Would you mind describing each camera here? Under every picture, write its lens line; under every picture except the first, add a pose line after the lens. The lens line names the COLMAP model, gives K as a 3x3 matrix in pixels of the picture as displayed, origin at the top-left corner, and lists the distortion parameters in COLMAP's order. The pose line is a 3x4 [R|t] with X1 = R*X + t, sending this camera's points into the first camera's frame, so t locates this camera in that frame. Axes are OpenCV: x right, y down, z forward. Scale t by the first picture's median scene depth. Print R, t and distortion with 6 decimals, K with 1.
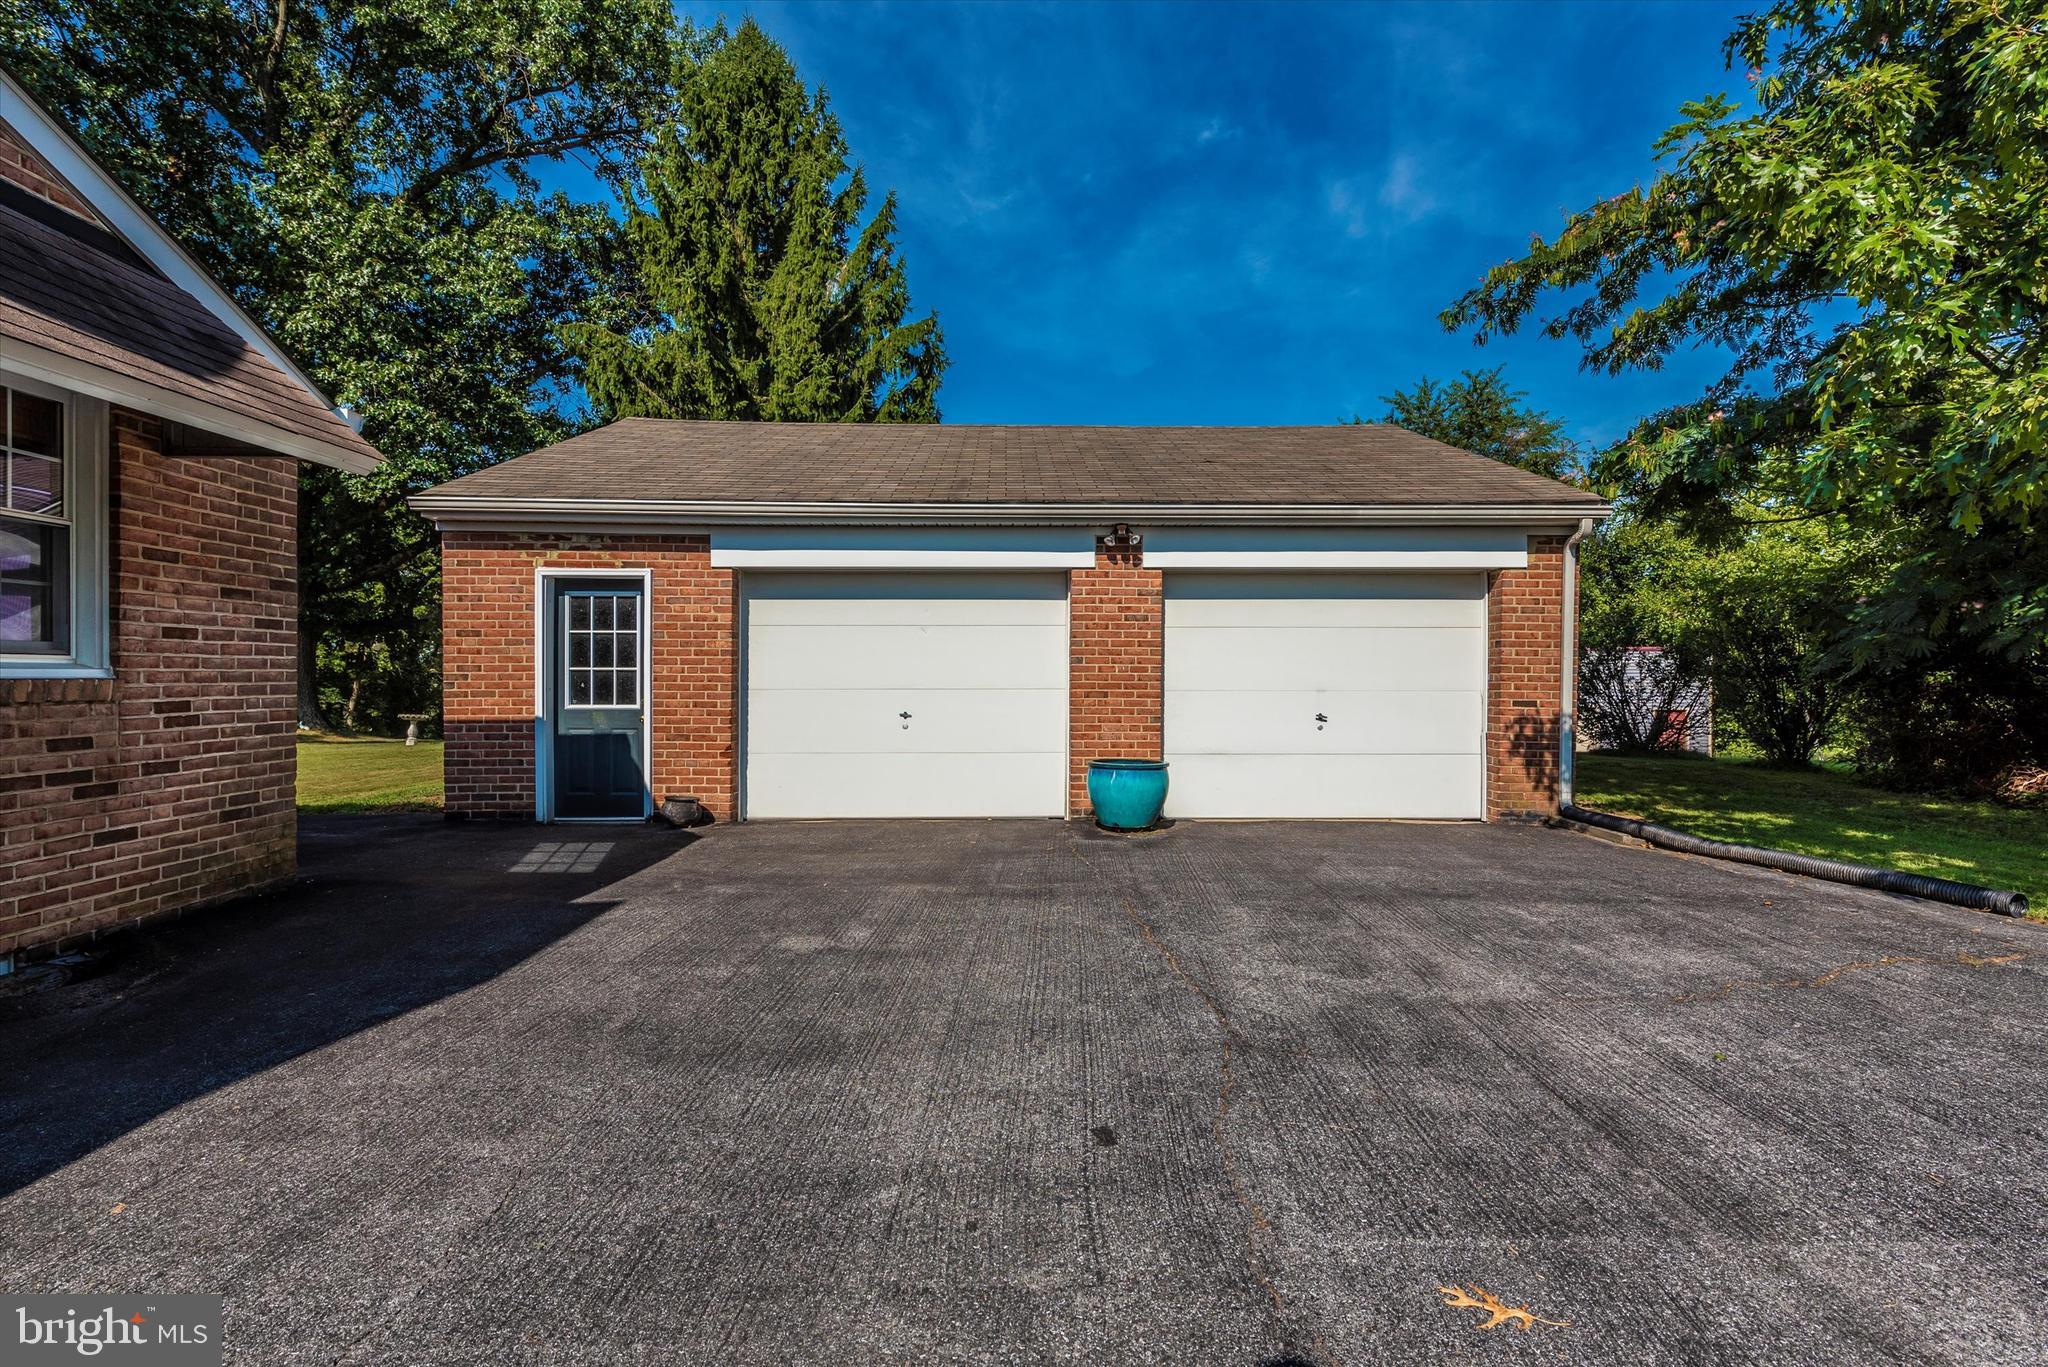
lens RADIAL K [[955.2, 0, 1031.7], [0, 955.2, 682.0], [0, 0, 1]] dist [0.001753, 0.000052]
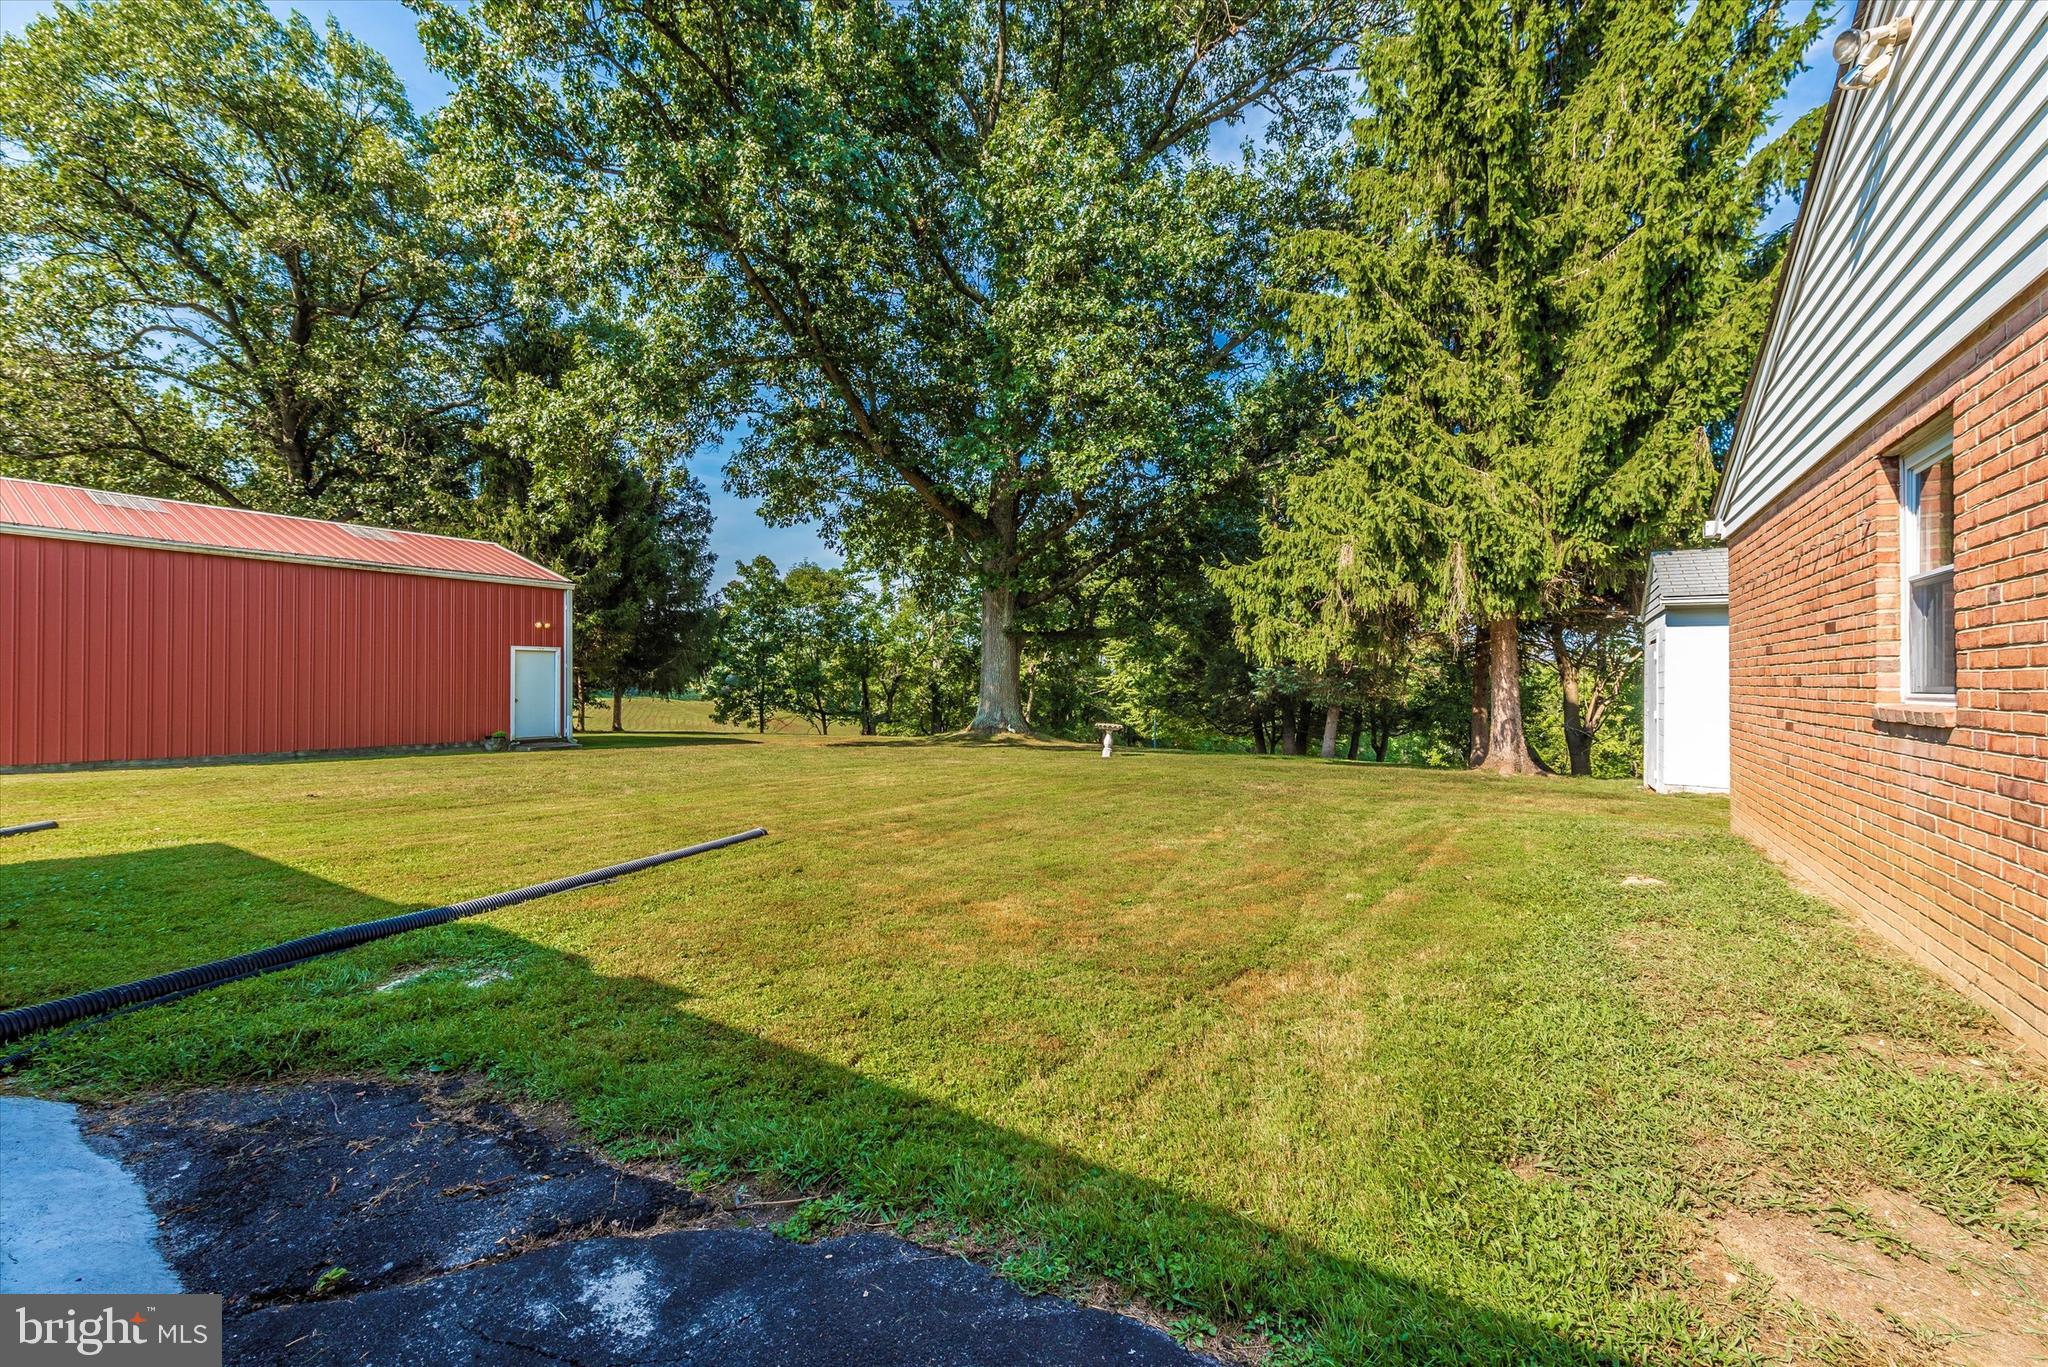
lens RADIAL K [[801.5, 0, 1022.0], [0, 801.5, 672.4], [0, 0, 1]] dist [0.008539, -0.000168]
pose [[0.819142, -0.006404, -0.573555, -0.764229], [-0.006466, 0.999771, -0.020397, 0.000904], [0.573554, 0.020417, 0.818913, 0.881521]]
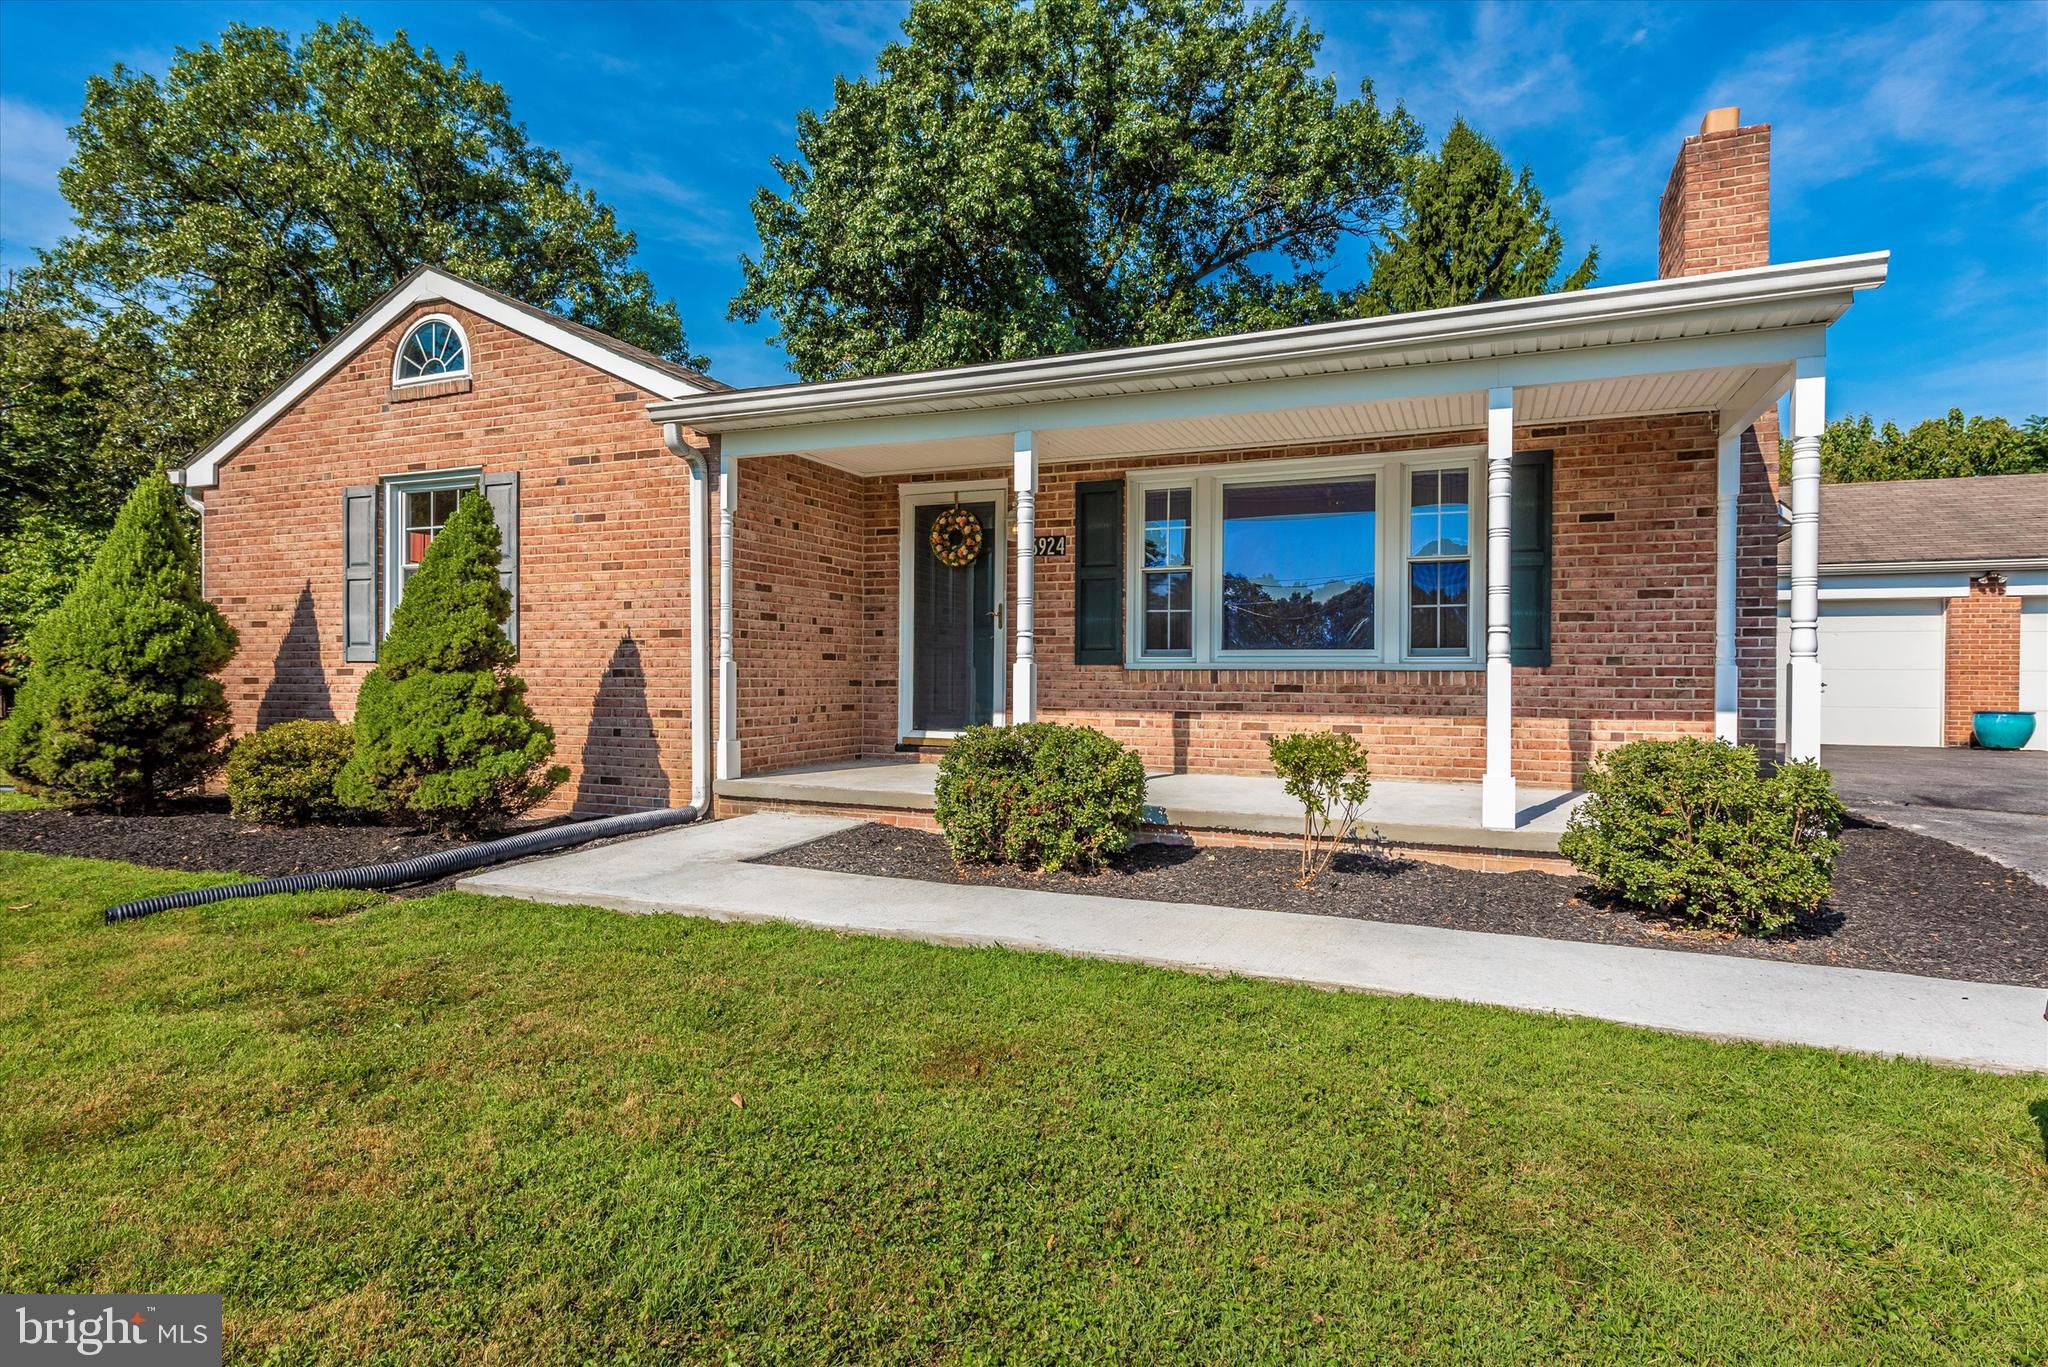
lens RADIAL K [[1072.9, 0, 1024.0], [0, 1072.9, 683.5], [0, 0, 1]] dist [0.002798, 0.000283]
pose [[0.898037, 0.009195, -0.439824, -0.559411], [-0.008903, 0.999957, 0.002726, 0.040367], [0.439830, 0.001468, 0.898080, -1.345884]]
